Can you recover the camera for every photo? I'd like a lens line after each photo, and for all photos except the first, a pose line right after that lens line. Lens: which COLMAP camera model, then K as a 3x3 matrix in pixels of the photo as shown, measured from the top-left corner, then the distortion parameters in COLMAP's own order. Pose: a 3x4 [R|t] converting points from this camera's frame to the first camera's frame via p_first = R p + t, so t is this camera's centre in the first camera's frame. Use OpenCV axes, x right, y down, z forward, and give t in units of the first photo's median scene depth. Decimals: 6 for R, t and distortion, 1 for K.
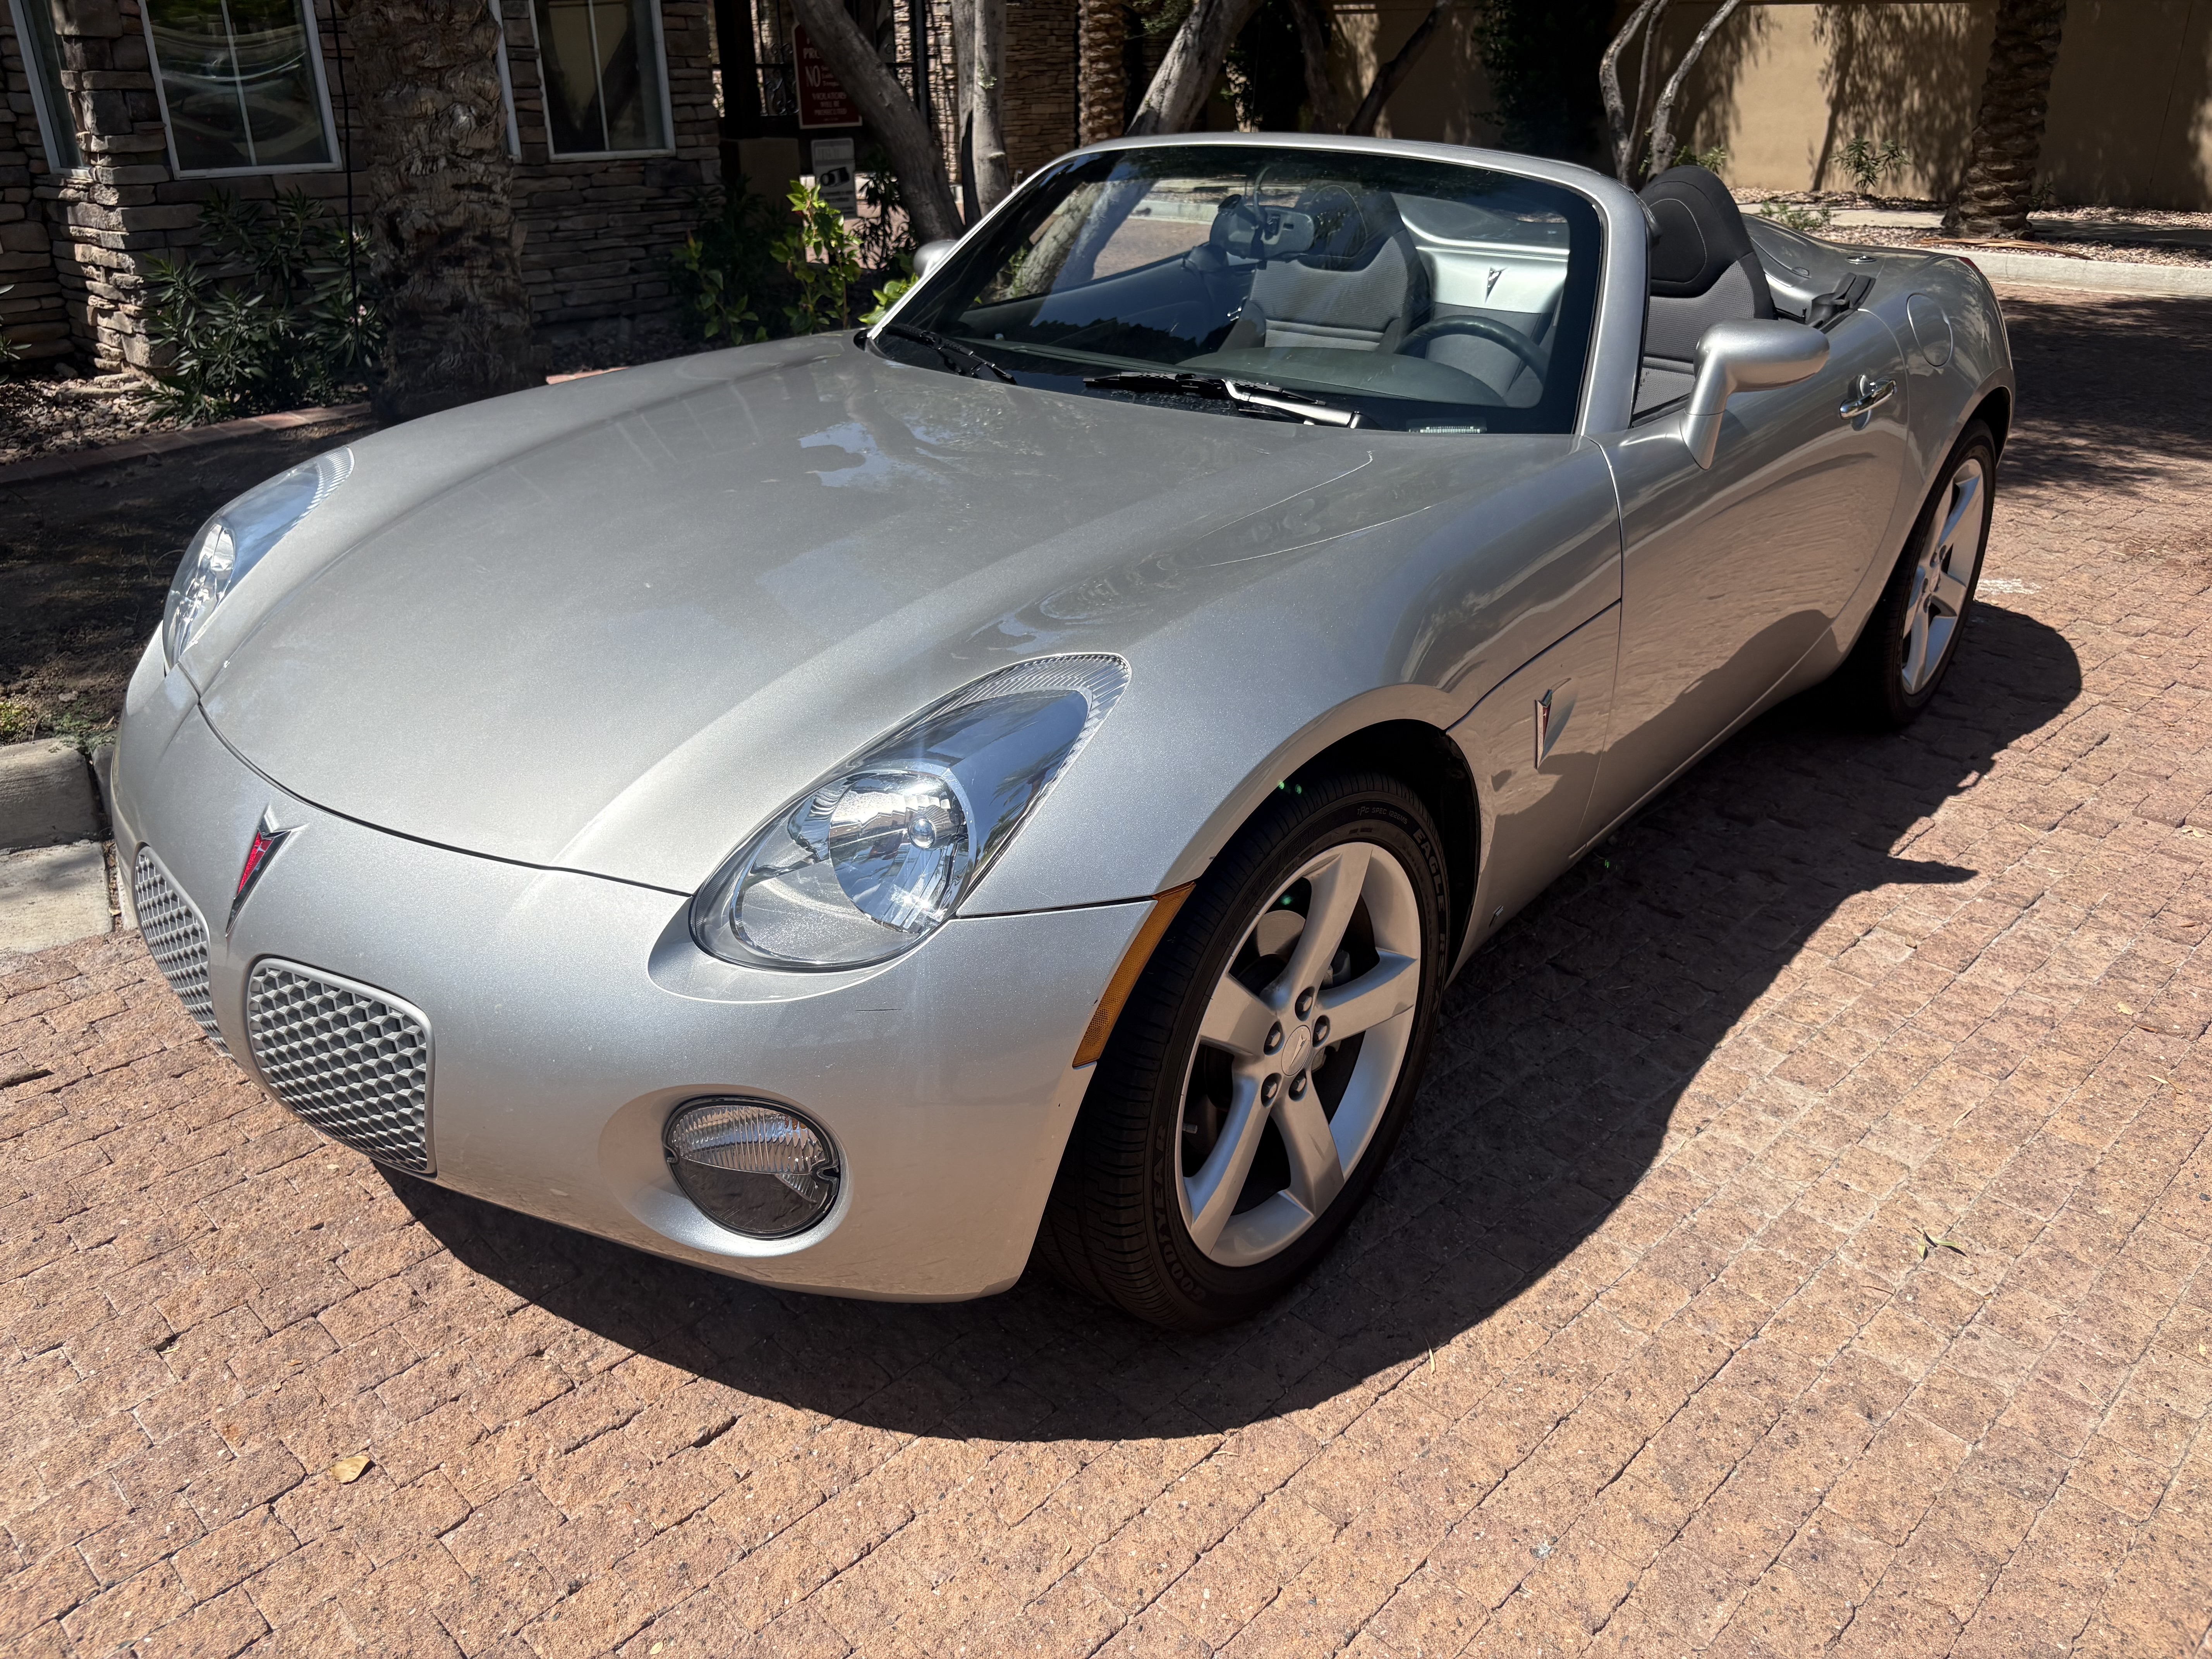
lens RADIAL K [[1692.1, 0, 1106.0], [0, 1692.1, 829.5], [0, 0, 1]] dist [0.055985, -0.080433]
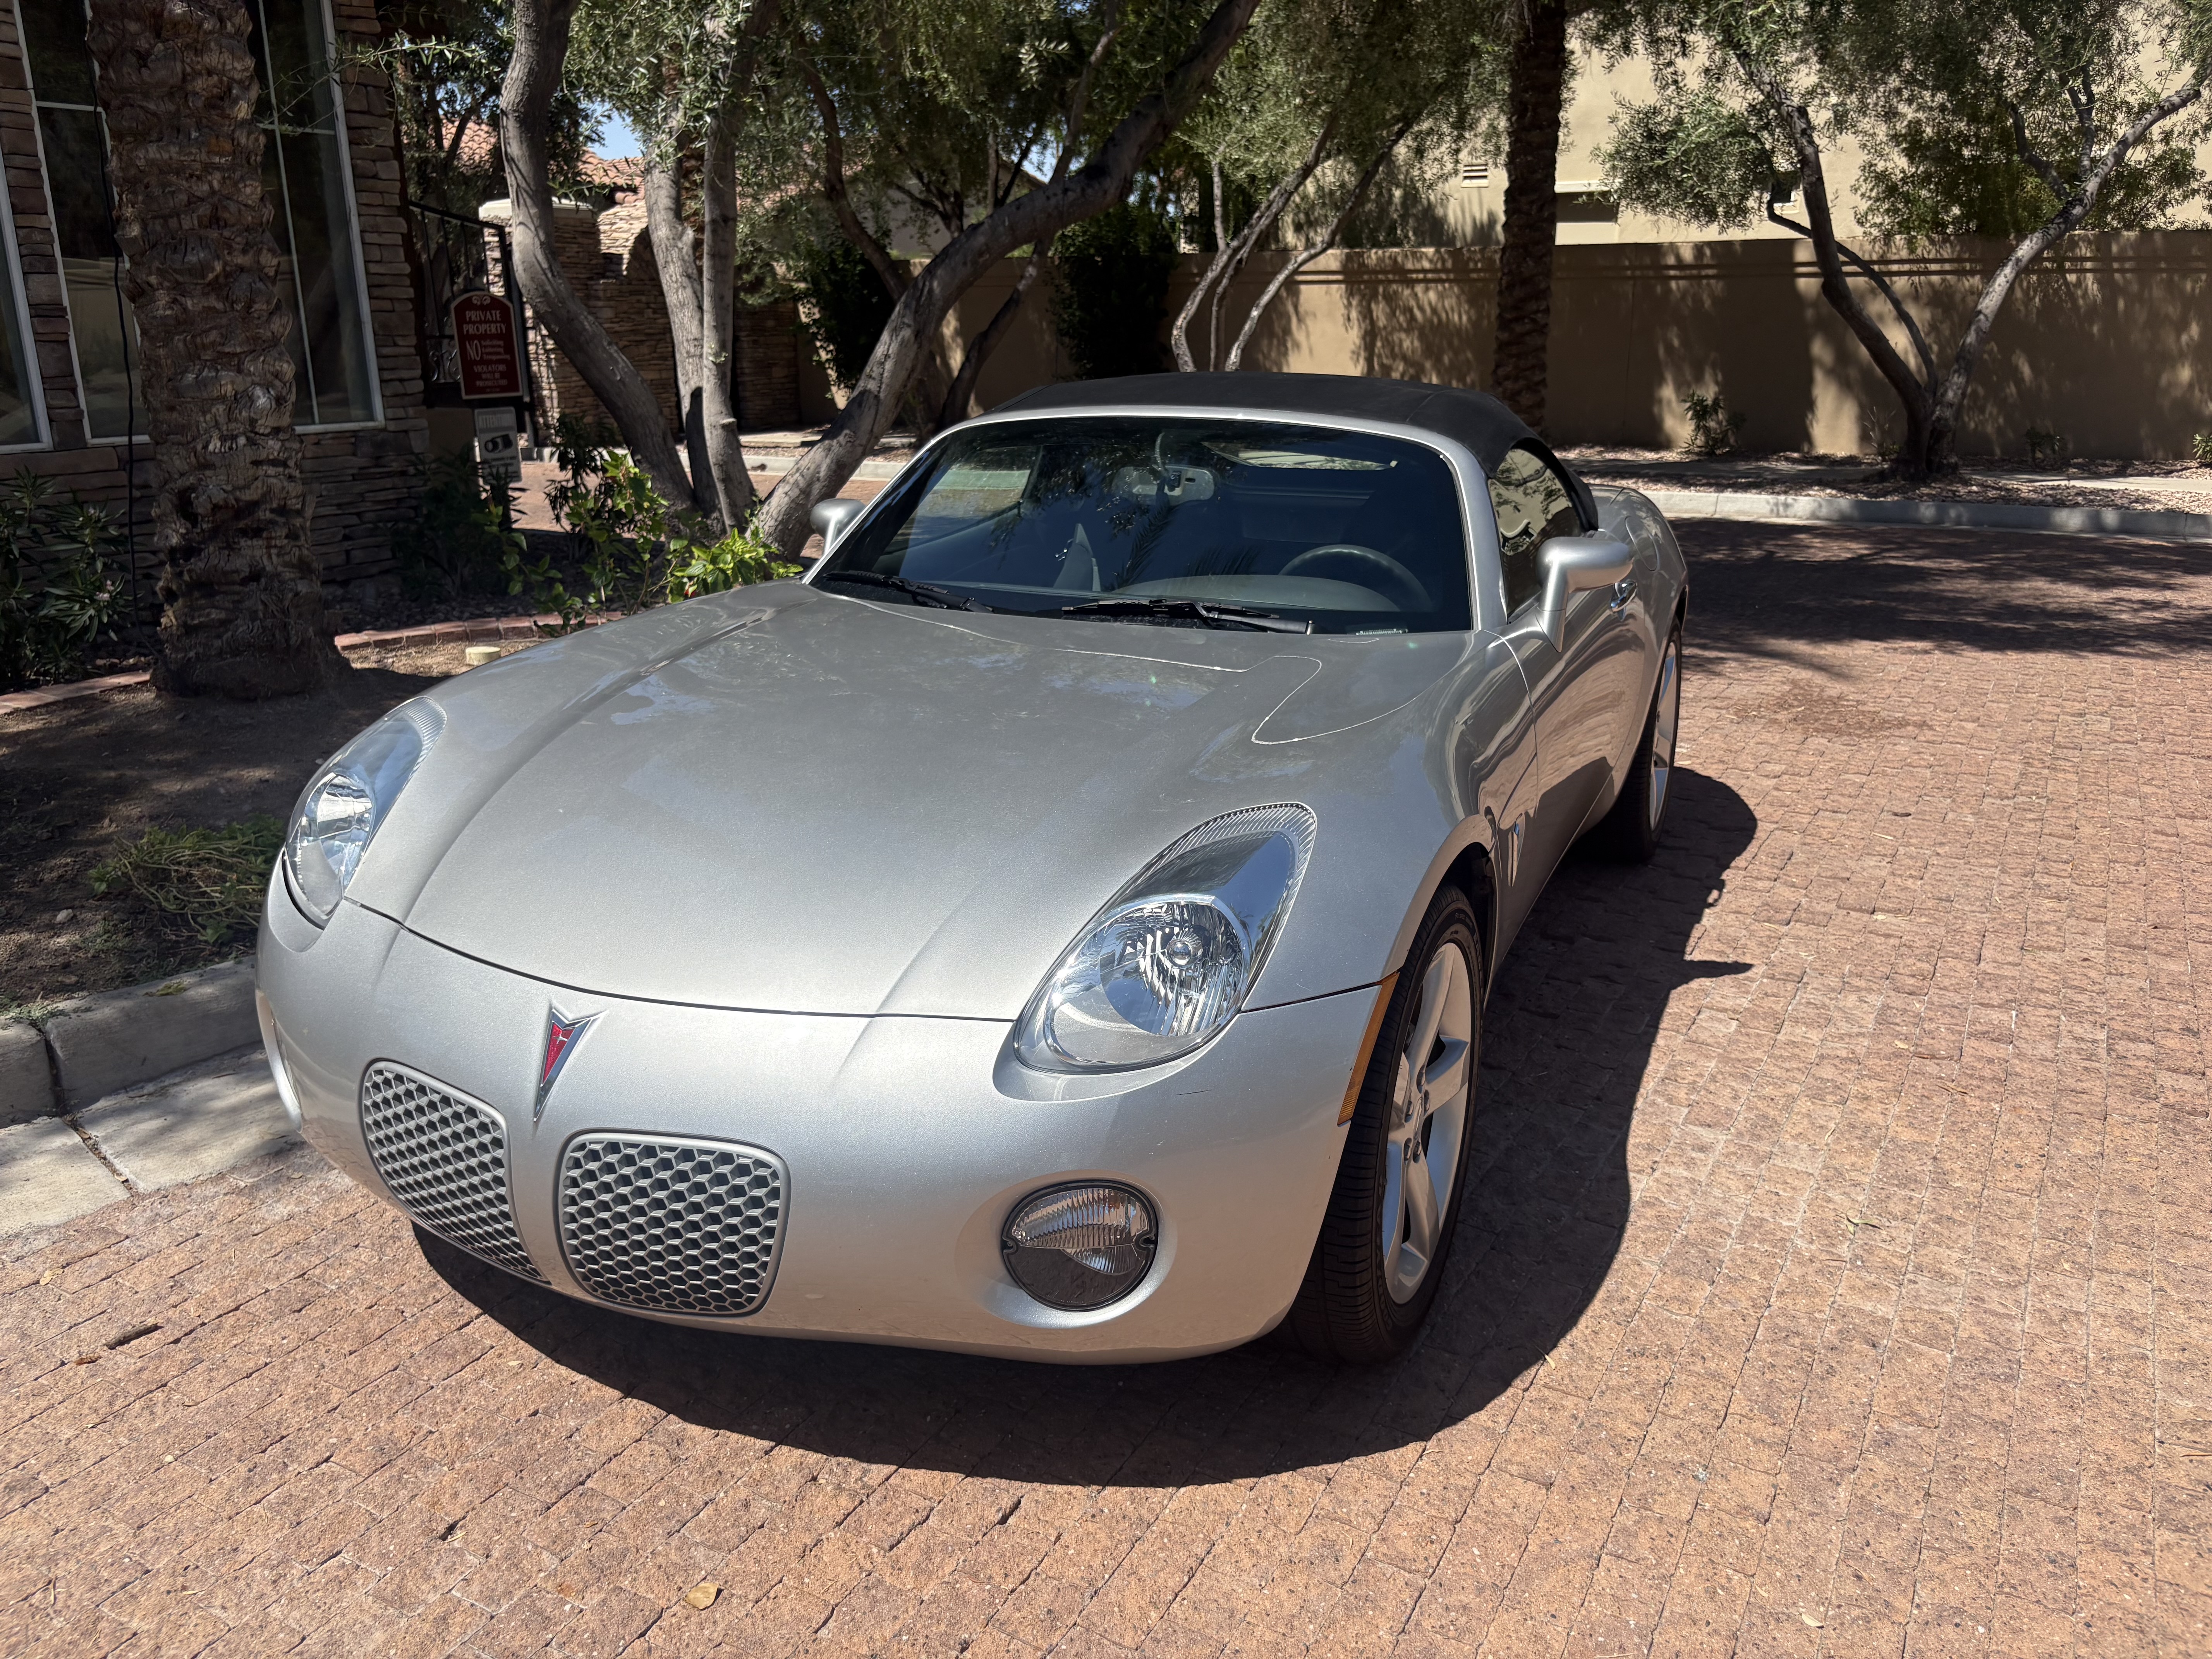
lens RADIAL K [[1691.2, 0, 1106.0], [0, 1691.2, 829.5], [0, 0, 1]] dist [0.028674, -0.039787]
pose [[0.966623, -0.076682, 0.244457, -0.268763], [0.108986, 0.986594, -0.121471, 0.032610], [-0.231865, 0.144059, 0.962022, -0.110558]]
